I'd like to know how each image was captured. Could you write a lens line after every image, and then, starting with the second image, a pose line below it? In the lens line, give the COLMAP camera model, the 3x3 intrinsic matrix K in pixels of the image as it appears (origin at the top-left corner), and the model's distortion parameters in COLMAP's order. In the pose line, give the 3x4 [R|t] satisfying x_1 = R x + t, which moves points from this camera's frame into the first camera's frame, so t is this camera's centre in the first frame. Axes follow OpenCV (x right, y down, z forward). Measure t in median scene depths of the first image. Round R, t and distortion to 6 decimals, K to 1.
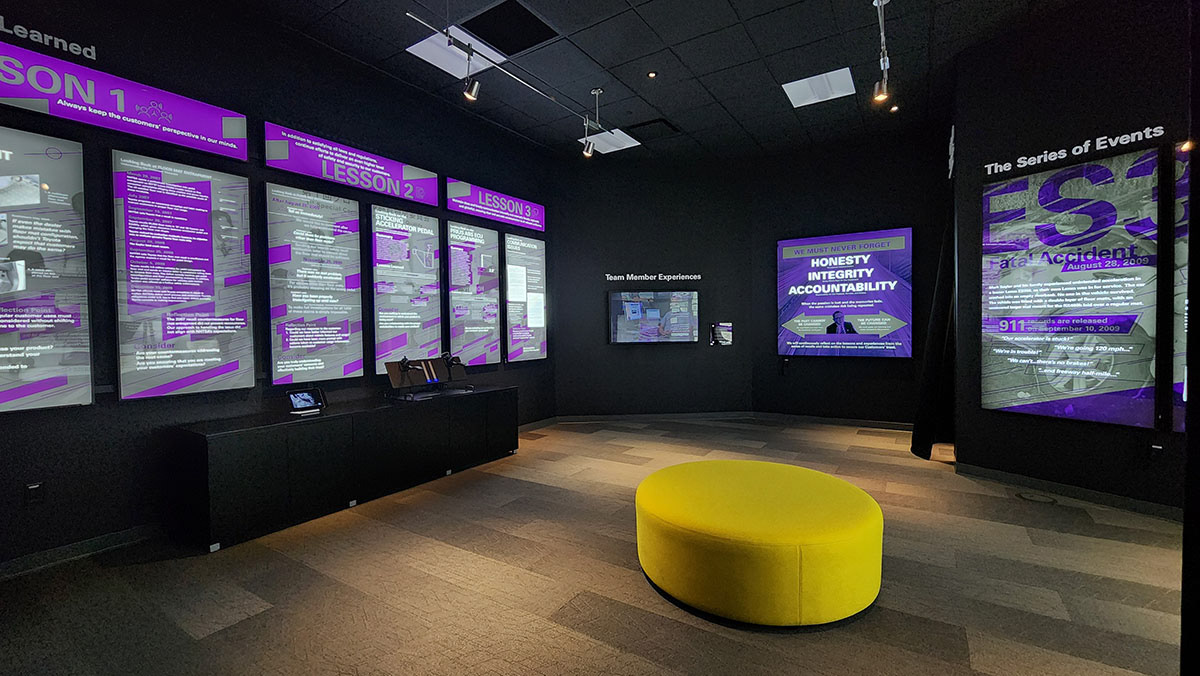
lens RADIAL K [[493.4, 0, 600.0], [0, 493.4, 338.0], [0, 0, 1]] dist [0.002032, -0.002908]
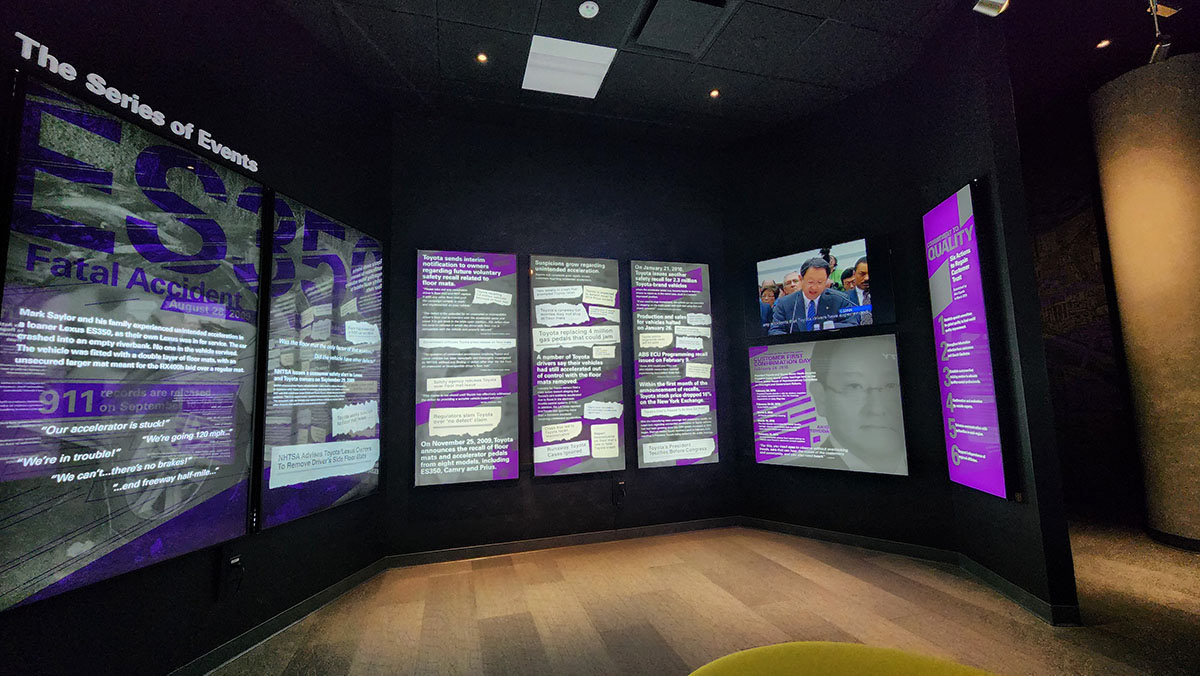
lens RADIAL K [[493.4, 0, 600.0], [0, 493.4, 338.0], [0, 0, 1]] dist [0.002032, -0.002908]
pose [[-0.761577, 0.109235, 0.638802, 0.160921], [0.059026, 0.993287, -0.099482, -0.009605], [-0.645381, -0.038057, -0.762912, 1.107642]]
